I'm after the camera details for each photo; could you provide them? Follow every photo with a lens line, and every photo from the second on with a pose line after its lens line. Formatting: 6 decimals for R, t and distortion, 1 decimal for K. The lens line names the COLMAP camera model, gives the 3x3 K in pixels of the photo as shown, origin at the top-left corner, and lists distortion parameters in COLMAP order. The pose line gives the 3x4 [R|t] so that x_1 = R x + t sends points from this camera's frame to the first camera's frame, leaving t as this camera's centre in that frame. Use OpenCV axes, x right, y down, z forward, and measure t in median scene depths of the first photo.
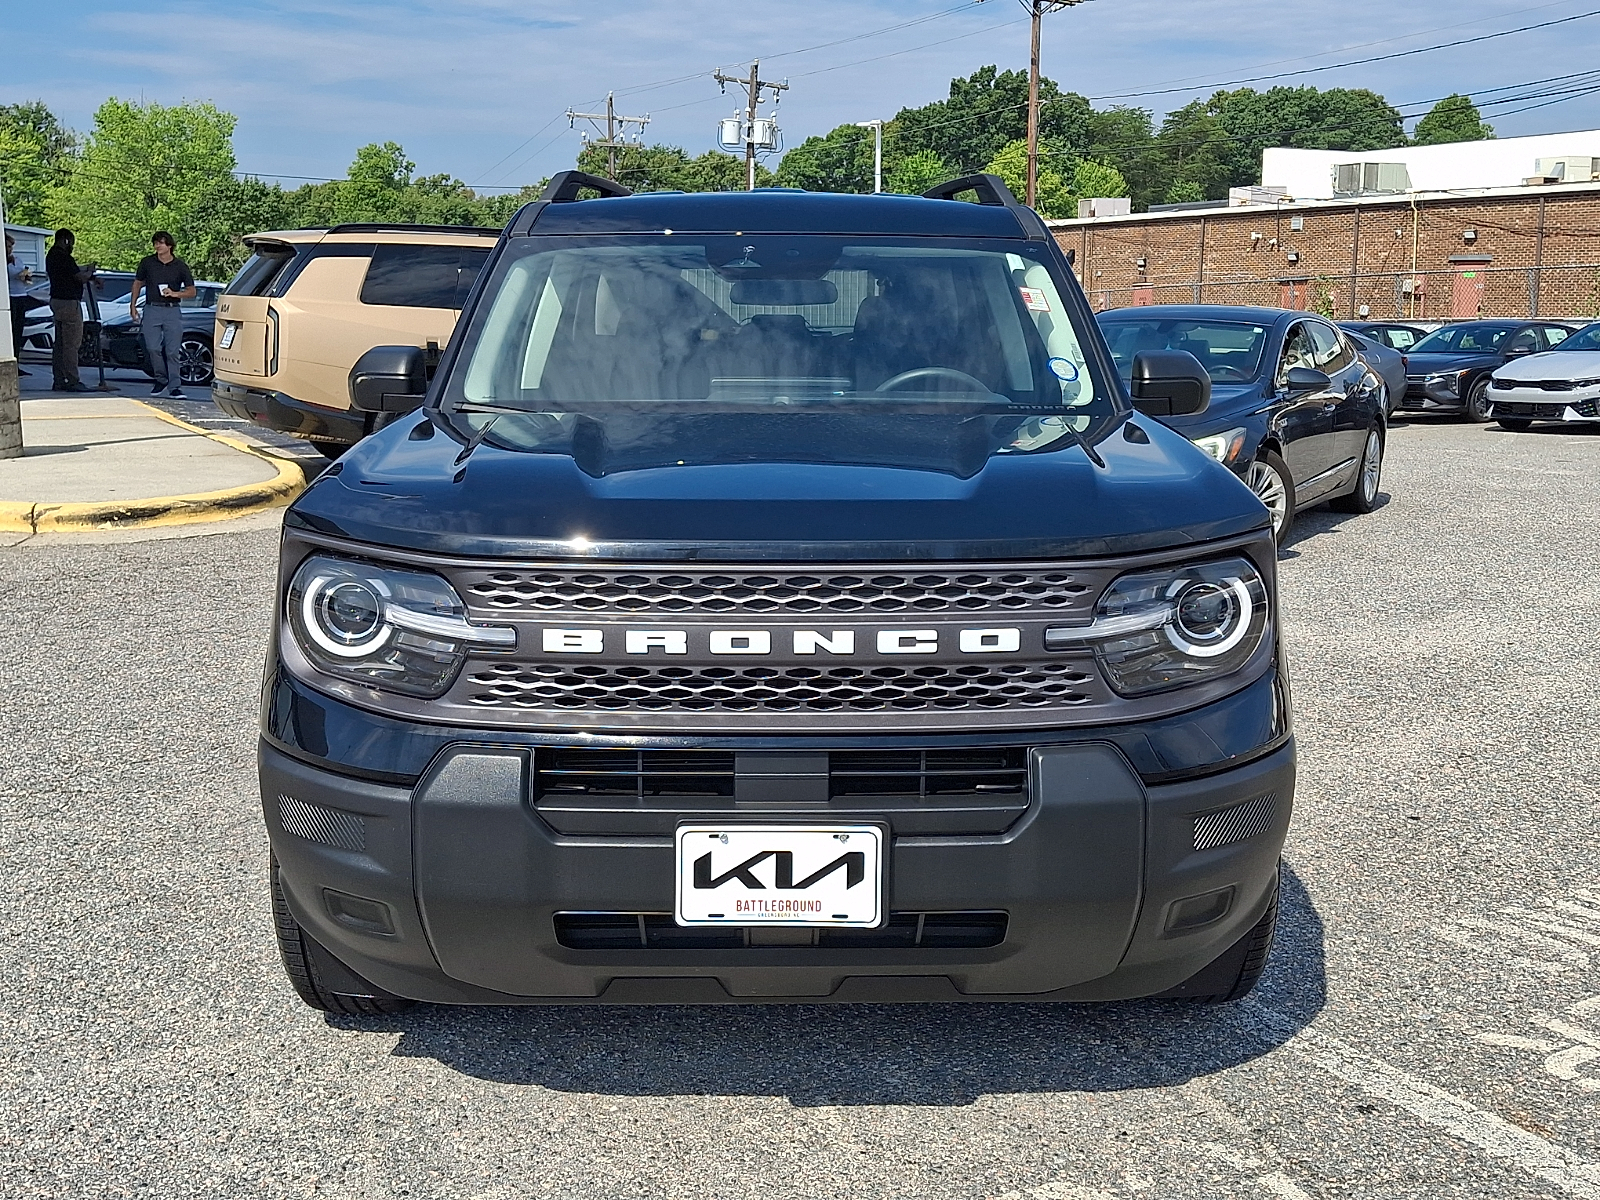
lens RADIAL K [[2193.8, 0, 800.0], [0, 2193.8, 600.0], [0, 0, 1]] dist [0.106139, -0.063645]
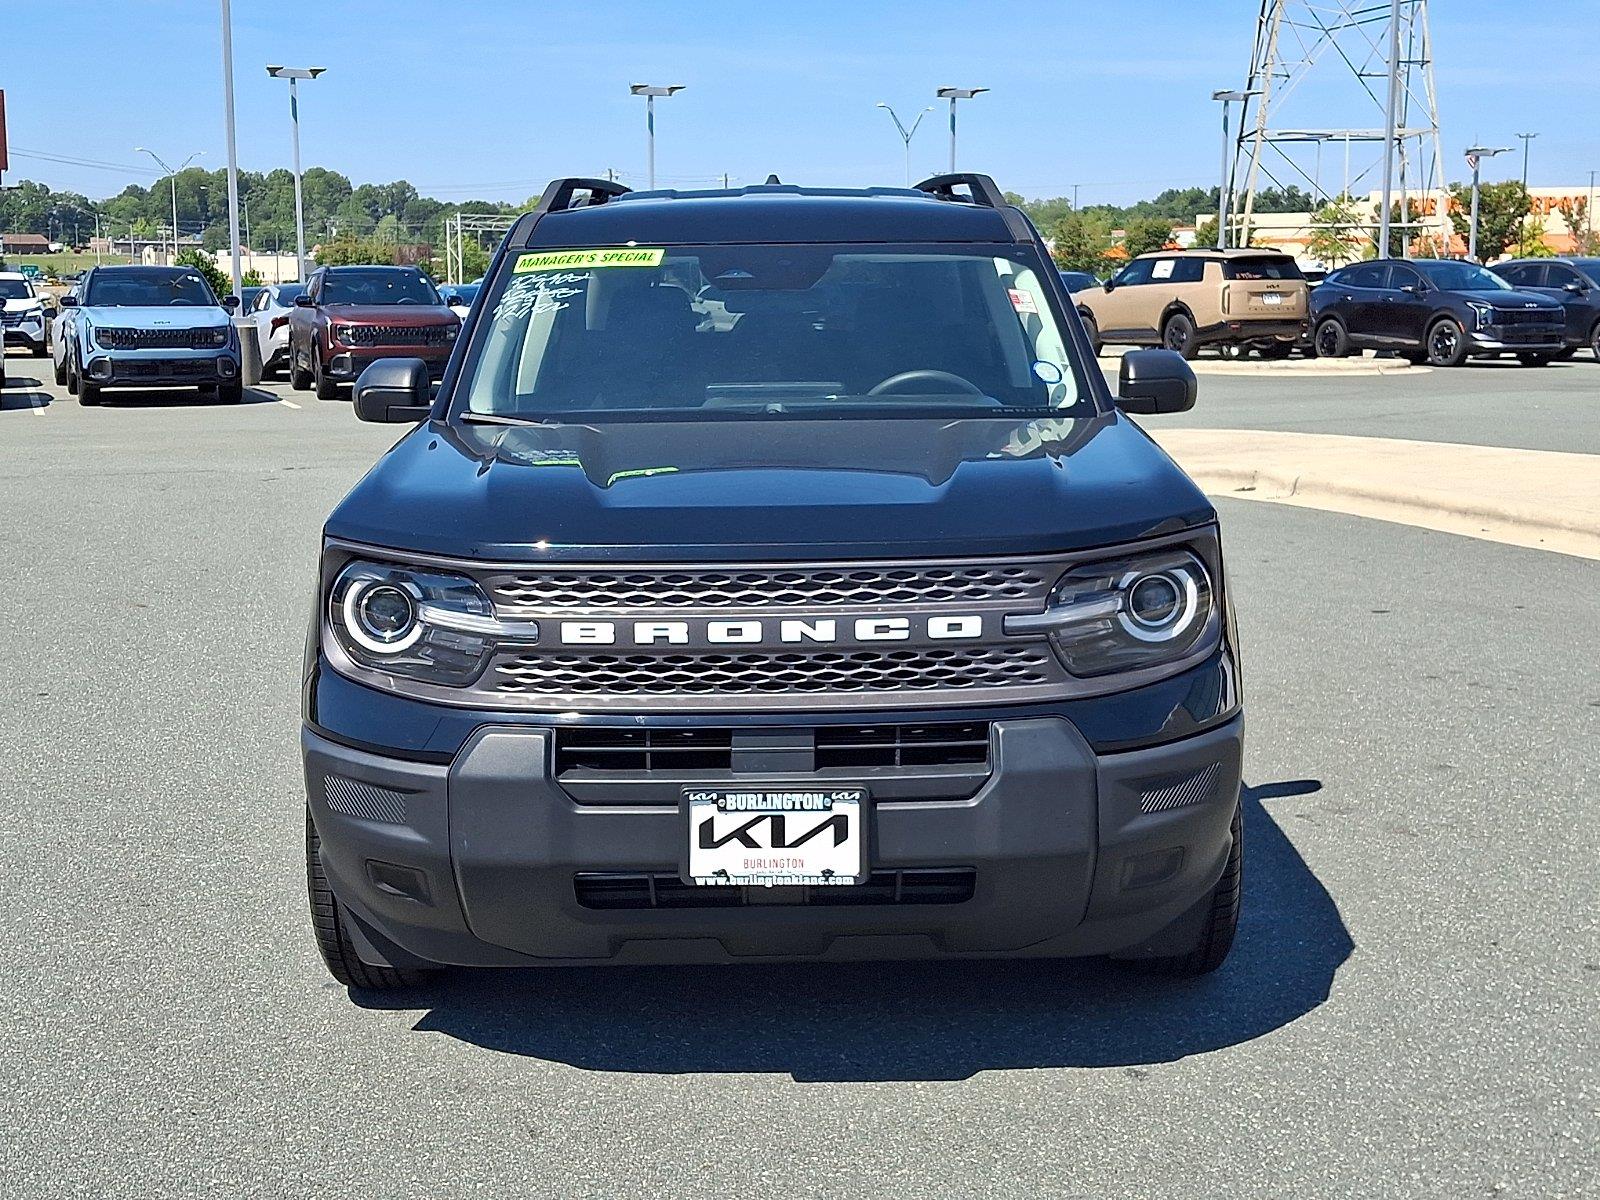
lens RADIAL K [[2193.8, 0, 800.0], [0, 2193.8, 600.0], [0, 0, 1]] dist [0.106139, -0.063645]
pose [[0.999873, -0.015915, -0.000009, 0.006590], [0.015915, 0.999873, -0.001033, 0.004223], [0.000026, 0.001032, 0.999999, -0.134717]]
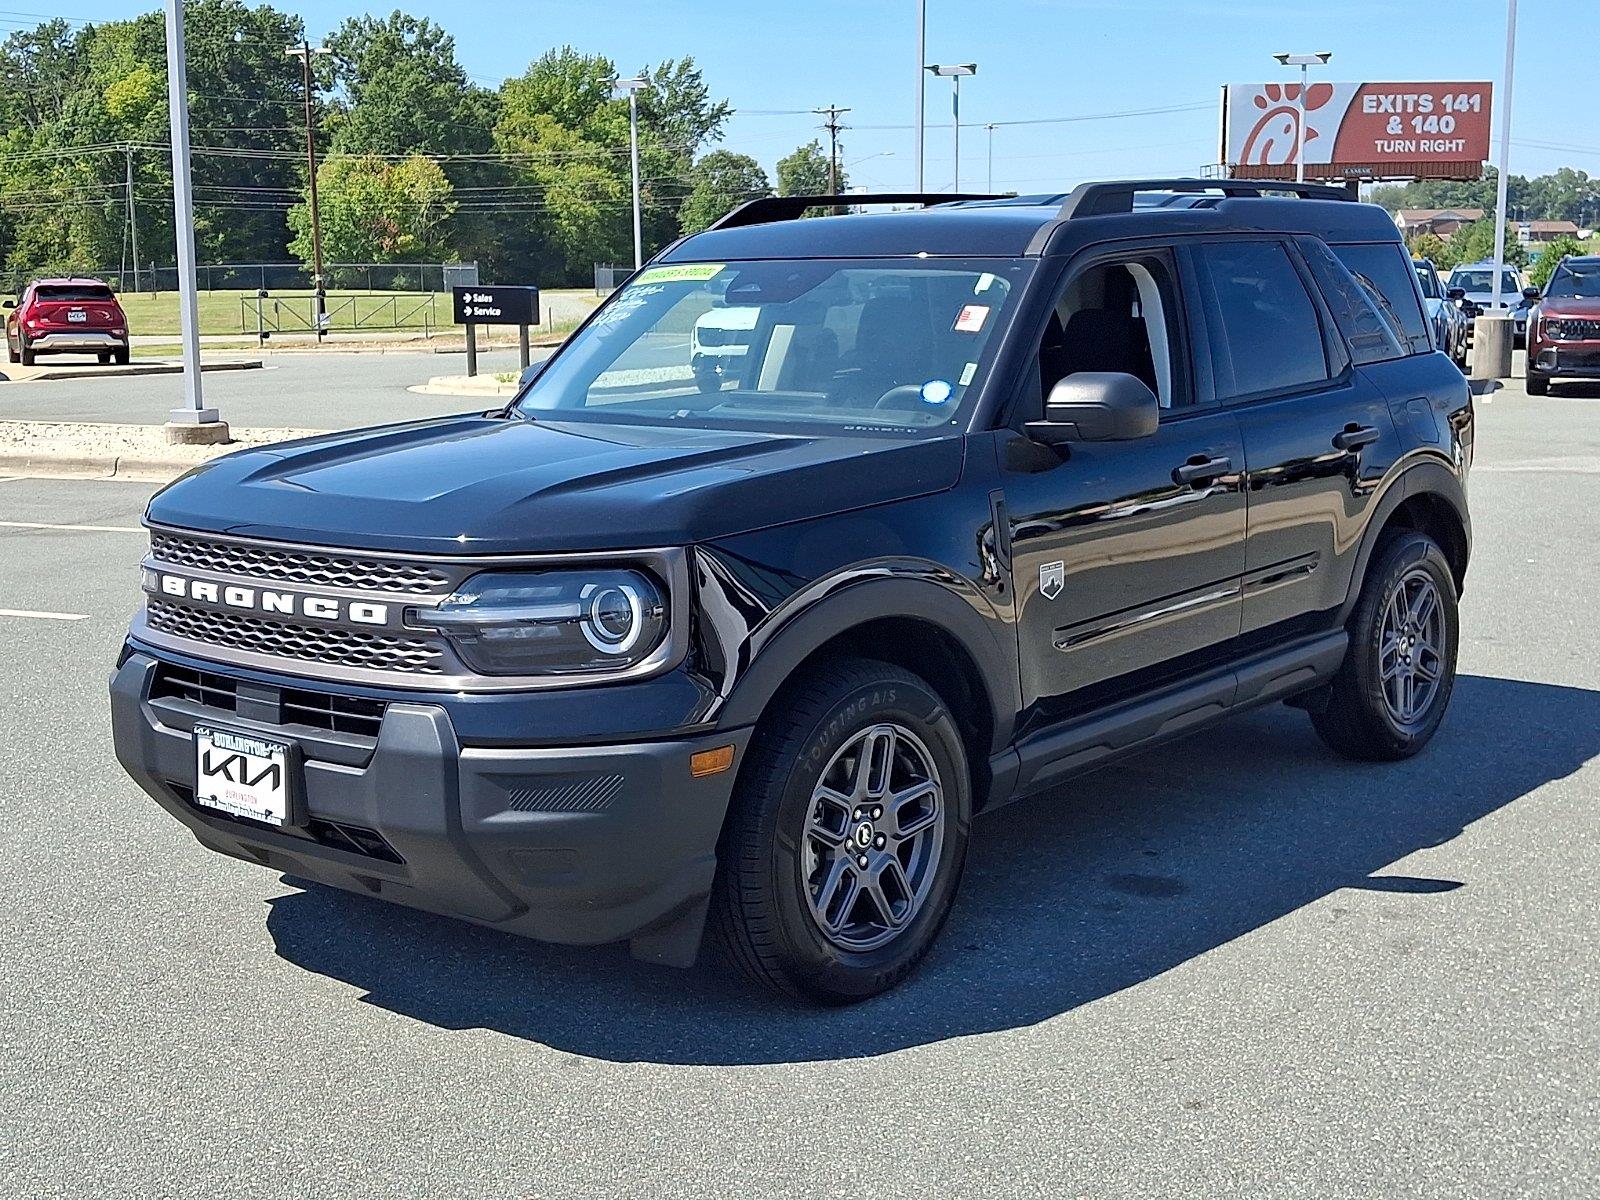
lens RADIAL K [[2193.8, 0, 800.0], [0, 2193.8, 600.0], [0, 0, 1]] dist [0.106139, -0.063645]
pose [[0.752024, 0.086019, -0.653499, 1.091879], [-0.085992, 0.995778, 0.032116, -0.050874], [0.653503, 0.032043, 0.756245, 0.200916]]
